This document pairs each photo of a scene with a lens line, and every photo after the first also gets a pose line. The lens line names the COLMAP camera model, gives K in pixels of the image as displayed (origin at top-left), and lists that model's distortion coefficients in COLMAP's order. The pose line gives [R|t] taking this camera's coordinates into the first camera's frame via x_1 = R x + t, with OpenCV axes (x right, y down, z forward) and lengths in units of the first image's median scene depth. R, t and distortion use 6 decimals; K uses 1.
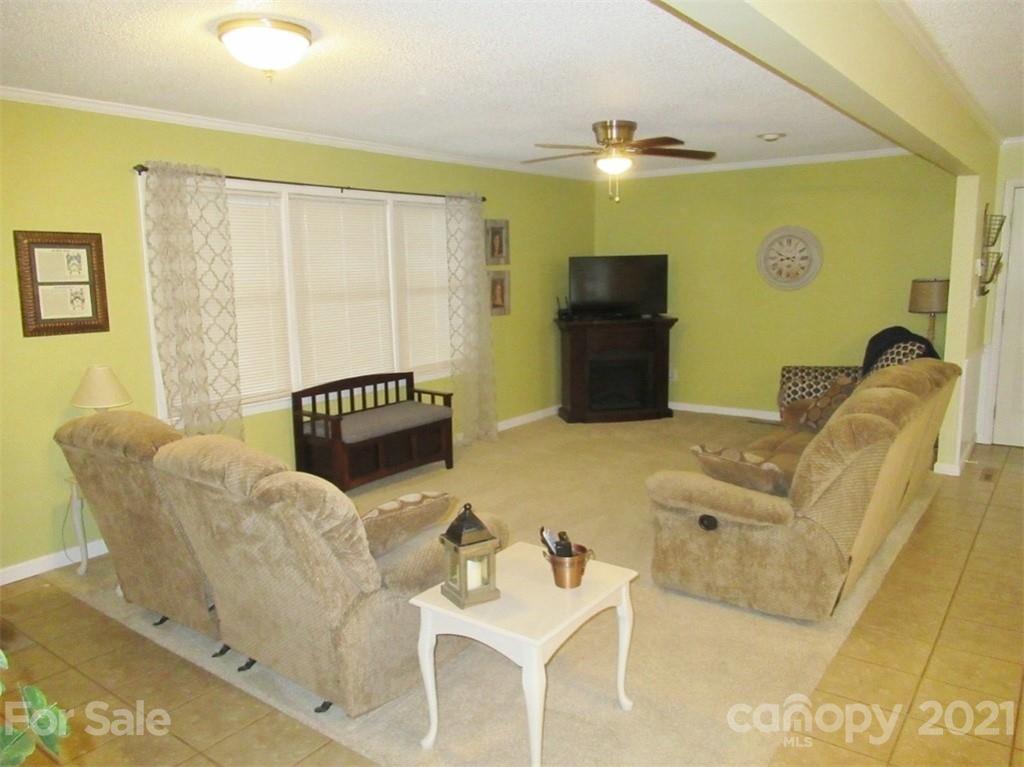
lens RADIAL K [[761.1, 0, 512.0], [0, 761.1, 383.5], [0, 0, 1]] dist [-0.009126, -0.004725]
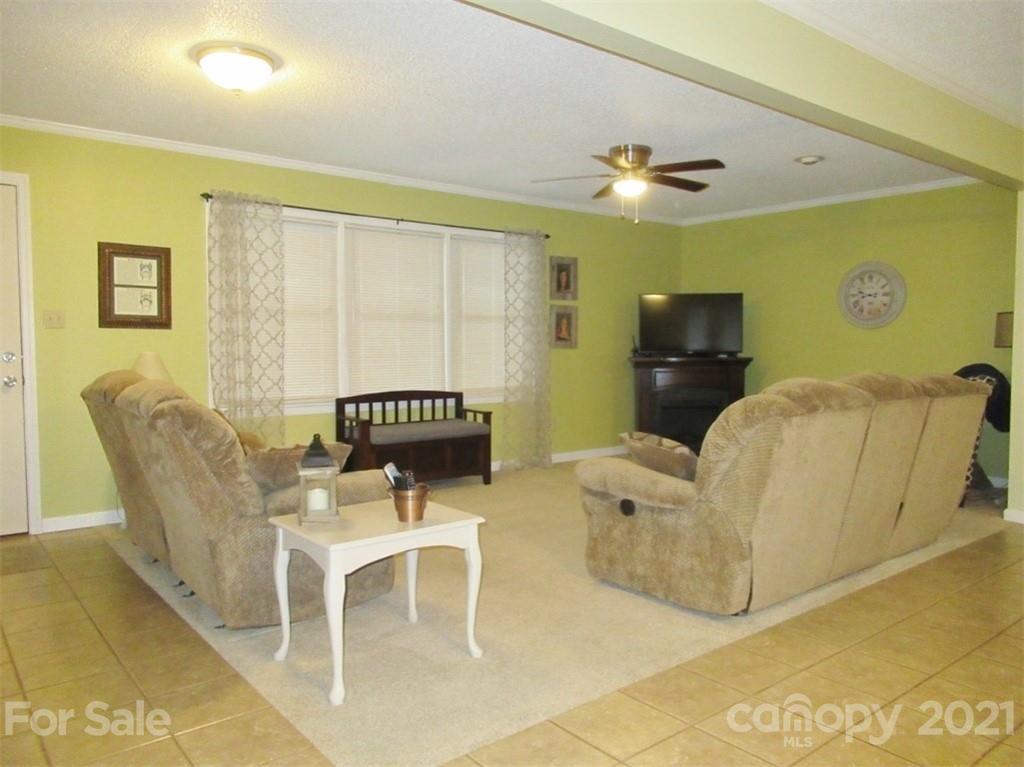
lens RADIAL K [[761.1, 0, 512.0], [0, 761.1, 383.5], [0, 0, 1]] dist [-0.009126, -0.004725]
pose [[0.968836, 0.029987, -0.245879, 0.266034], [-0.054889, 0.993957, -0.095057, 0.093771], [0.241543, 0.105591, 0.964628, -0.012750]]
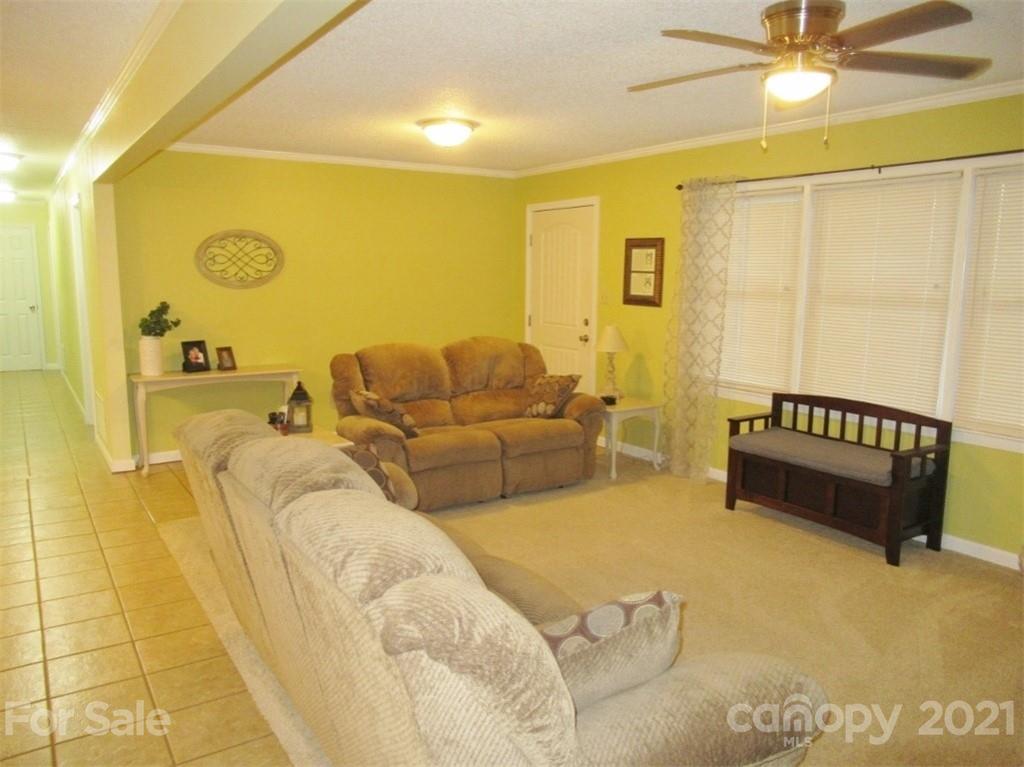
lens RADIAL K [[761.1, 0, 512.0], [0, 761.1, 383.5], [0, 0, 1]] dist [-0.009126, -0.004725]
pose [[-0.341343, 0.149716, -0.927938, 0.835269], [-0.153113, 0.965190, 0.212049, -0.177175], [0.927384, 0.214461, -0.306538, 1.129490]]
